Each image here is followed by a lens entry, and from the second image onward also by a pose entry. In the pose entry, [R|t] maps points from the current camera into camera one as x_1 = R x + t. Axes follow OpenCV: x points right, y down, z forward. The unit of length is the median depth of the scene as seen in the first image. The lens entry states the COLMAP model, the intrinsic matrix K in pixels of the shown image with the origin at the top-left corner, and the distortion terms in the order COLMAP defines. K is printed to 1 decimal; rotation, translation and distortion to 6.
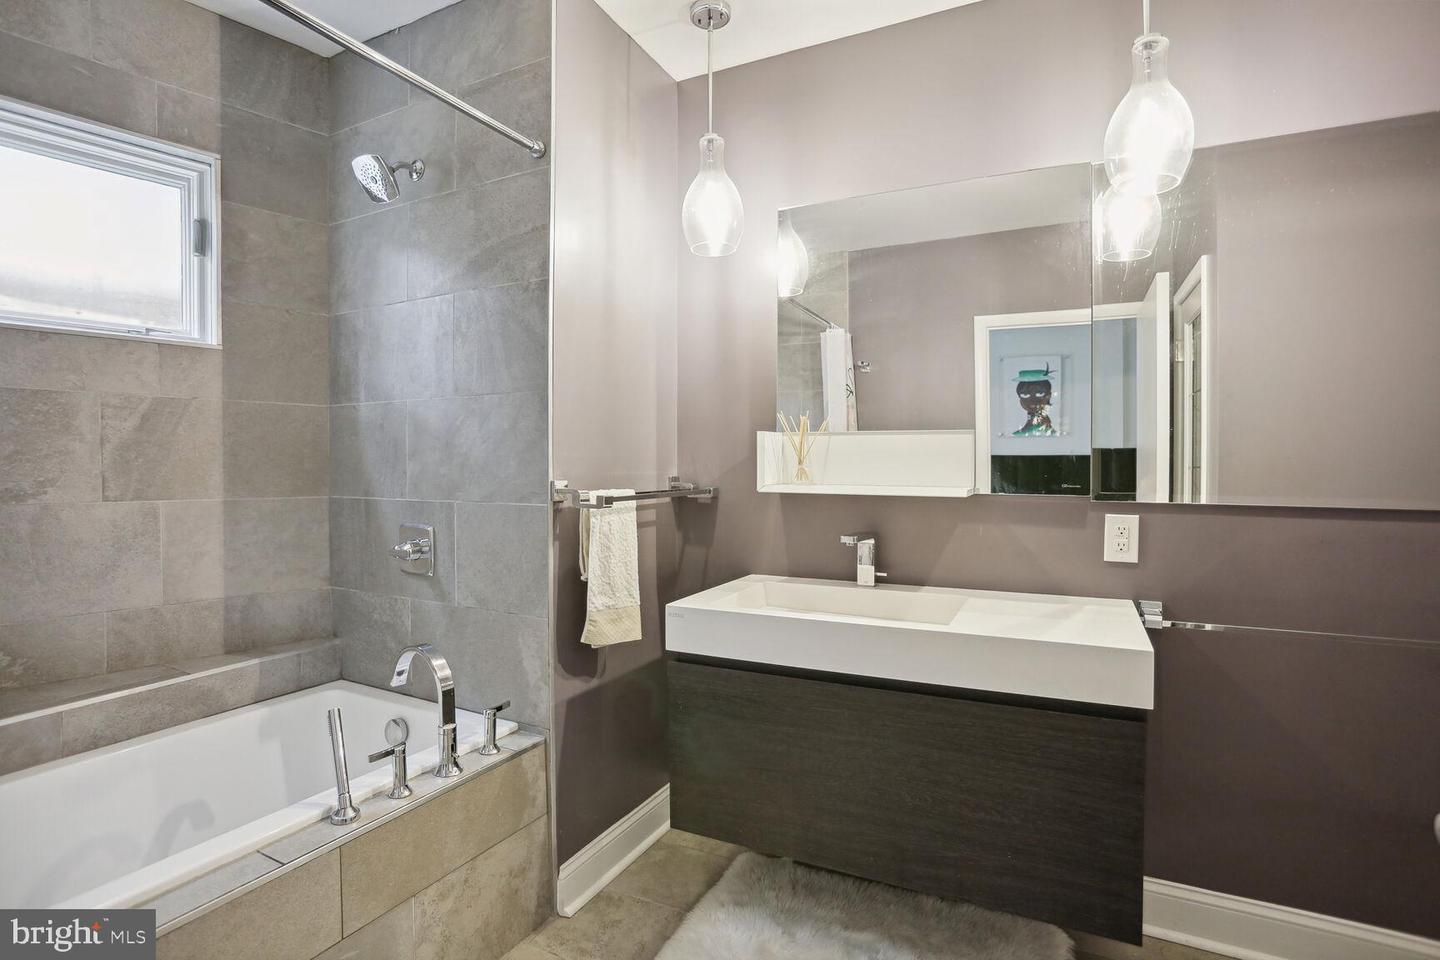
lens RADIAL K [[739.5, 0, 720.0], [0, 739.5, 480.0], [0, 0, 1]] dist [-0.026993, 0.000330]
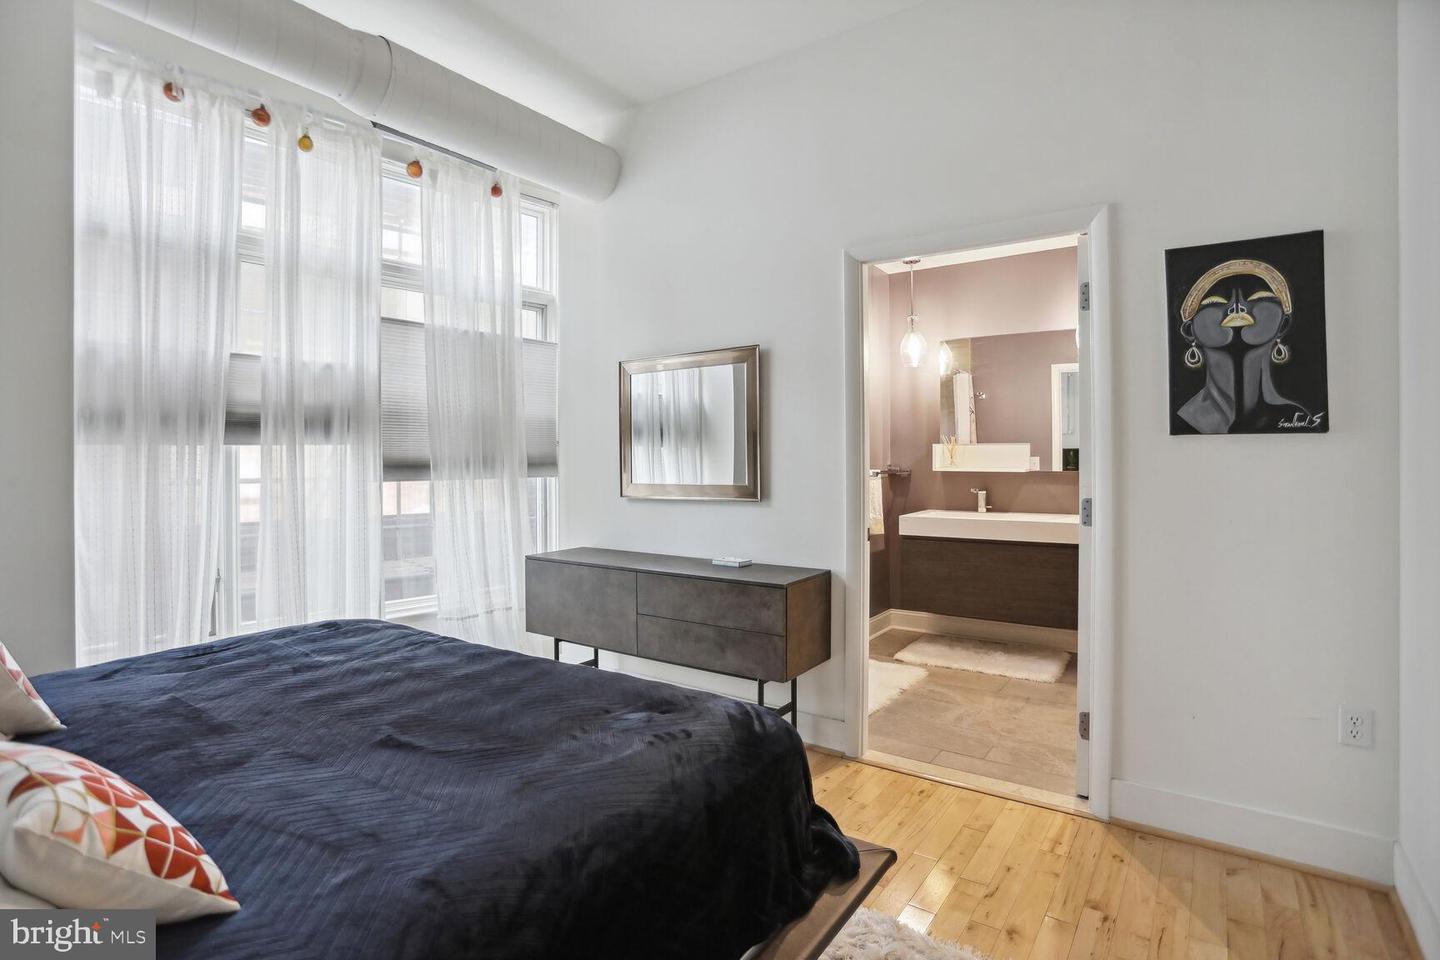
lens RADIAL K [[739.5, 0, 720.0], [0, 739.5, 480.0], [0, 0, 1]] dist [-0.026993, 0.000330]
pose [[0.989858, -0.001258, -0.142056, -0.263802], [0.004534, 0.999731, 0.022742, -0.010541], [0.141989, -0.023156, 0.989597, -1.280921]]
